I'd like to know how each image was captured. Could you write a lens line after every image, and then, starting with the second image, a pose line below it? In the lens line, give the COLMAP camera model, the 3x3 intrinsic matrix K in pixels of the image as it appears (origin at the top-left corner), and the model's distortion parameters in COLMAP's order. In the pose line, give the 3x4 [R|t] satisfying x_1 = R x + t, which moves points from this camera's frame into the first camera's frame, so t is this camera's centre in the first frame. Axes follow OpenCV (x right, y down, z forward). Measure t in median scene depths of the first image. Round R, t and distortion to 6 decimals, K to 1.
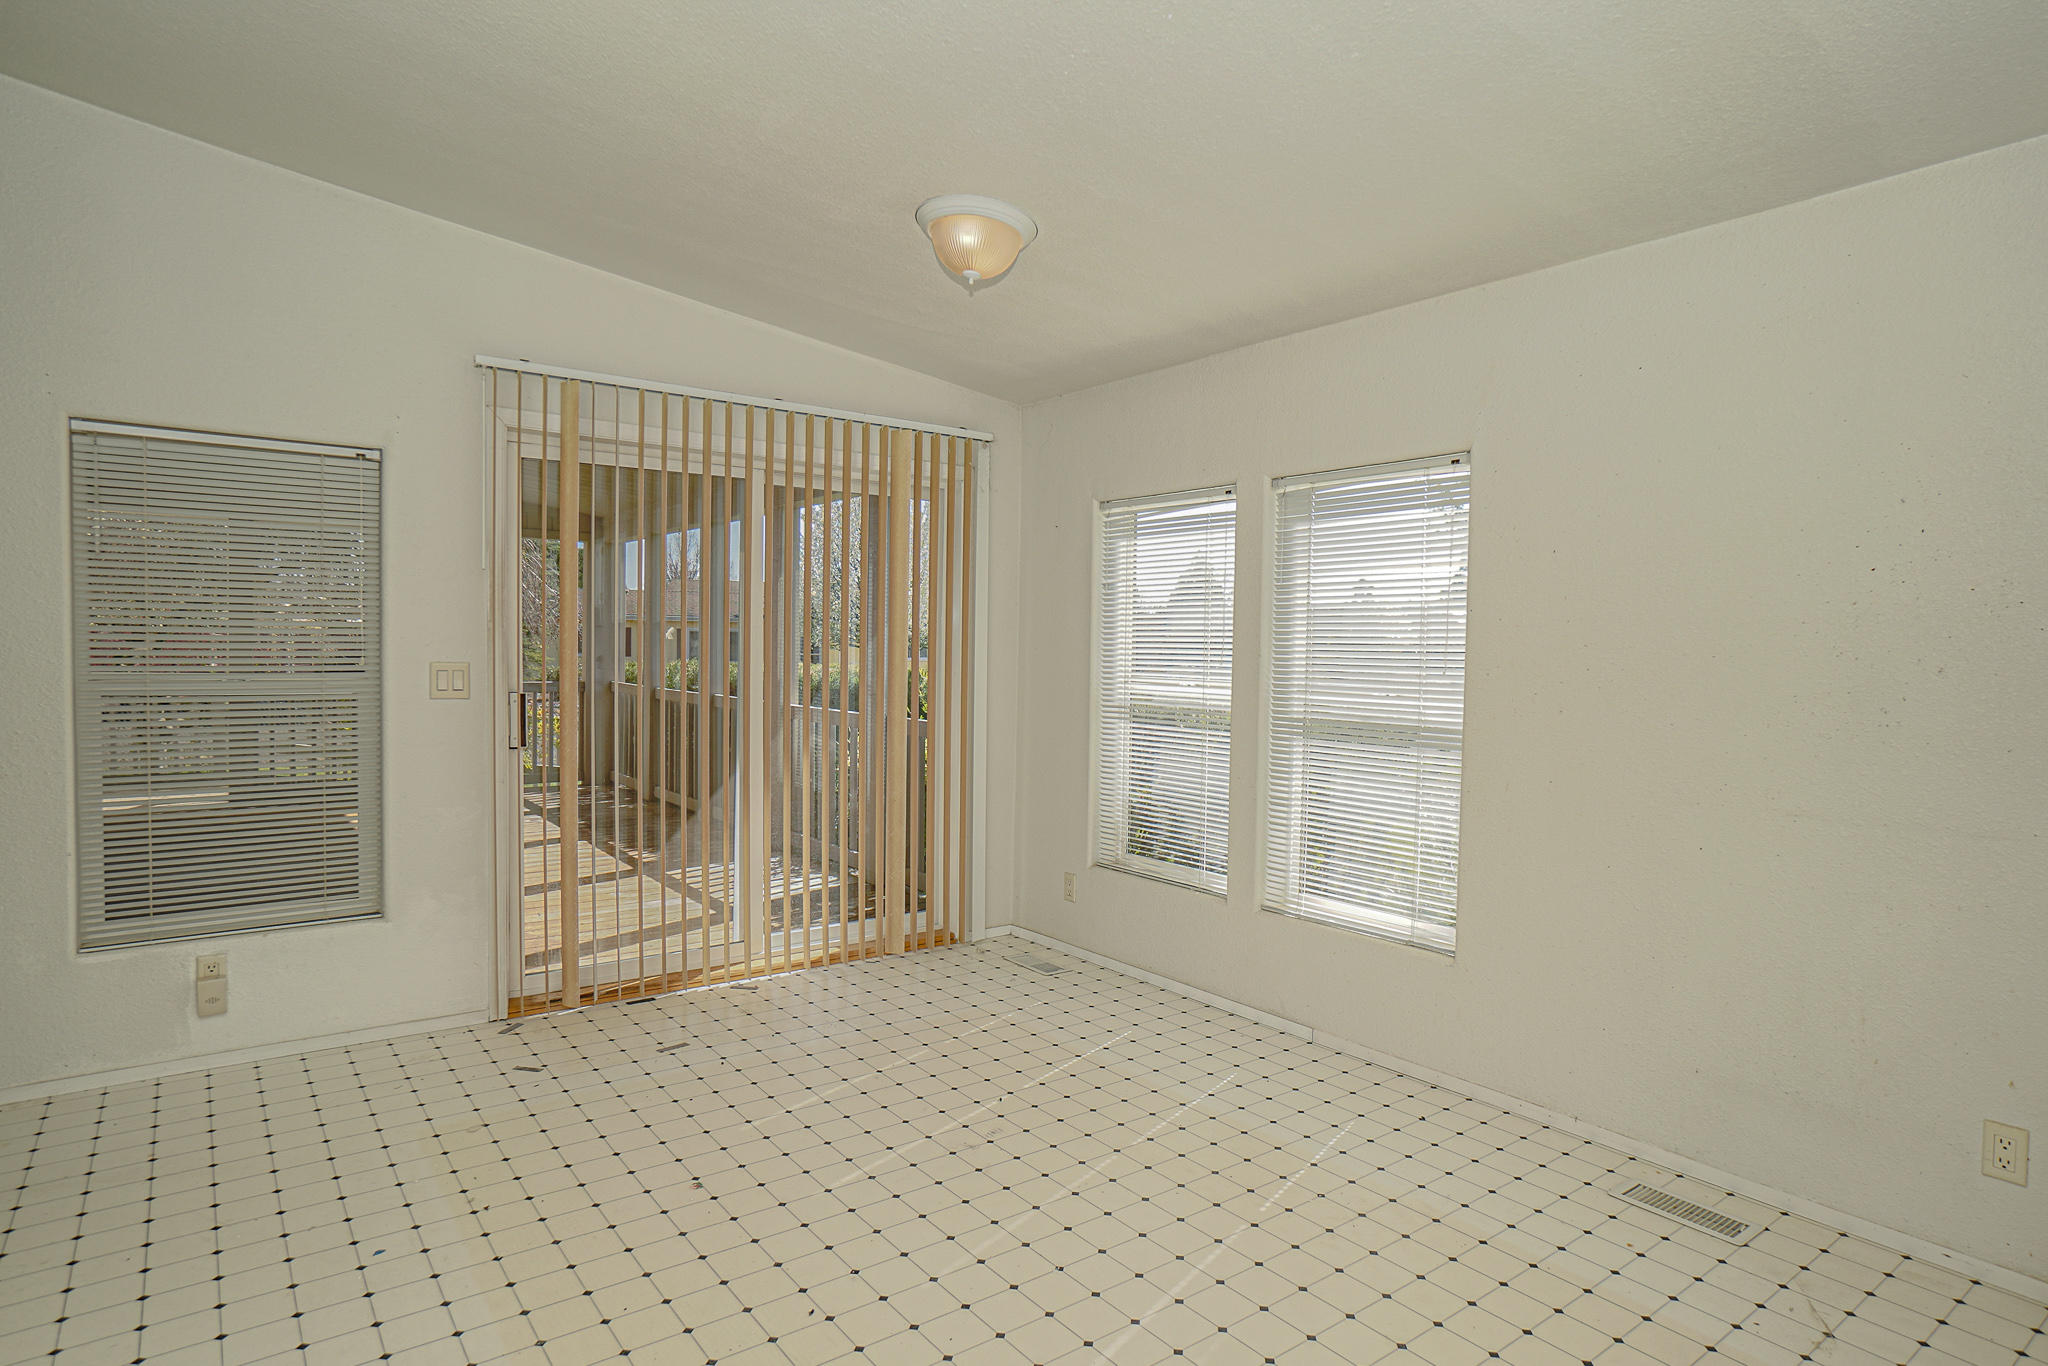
lens RADIAL K [[1104.0, 0, 1024.0], [0, 1104.0, 683.0], [0, 0, 1]] dist [-0.048376, 0.014286]
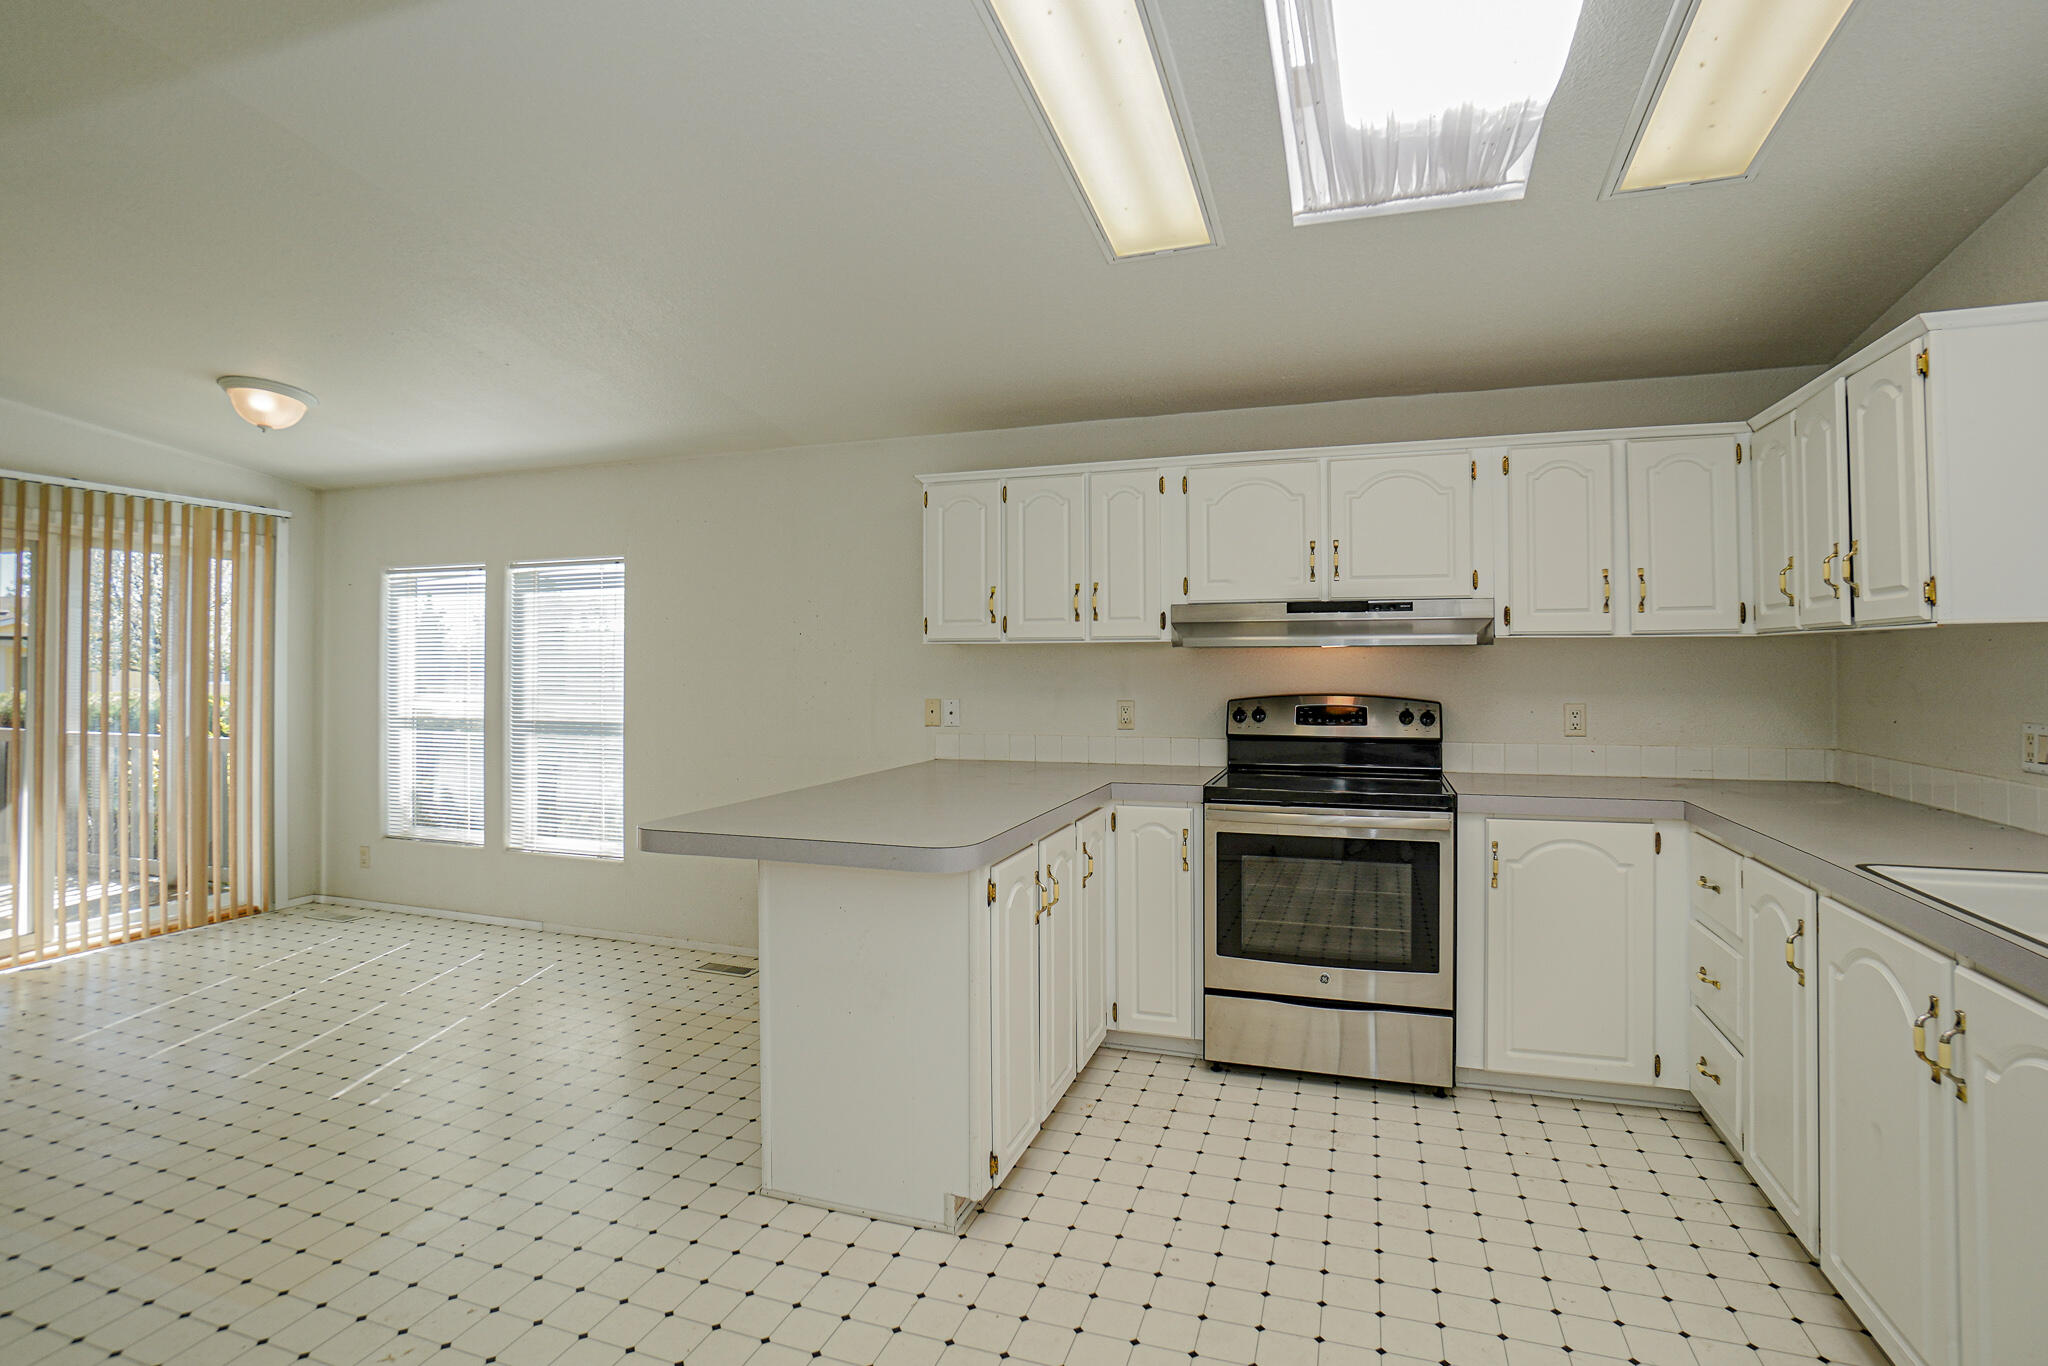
lens RADIAL K [[993.6, 0, 1031.2], [0, 993.6, 646.5], [0, 0, 1]] dist [-0.064775, 0.025051]
pose [[0.821891, -0.007296, 0.569599, 0.047786], [0.033525, 0.998804, -0.035582, 0.000943], [-0.568658, 0.048340, 0.821152, -0.497103]]
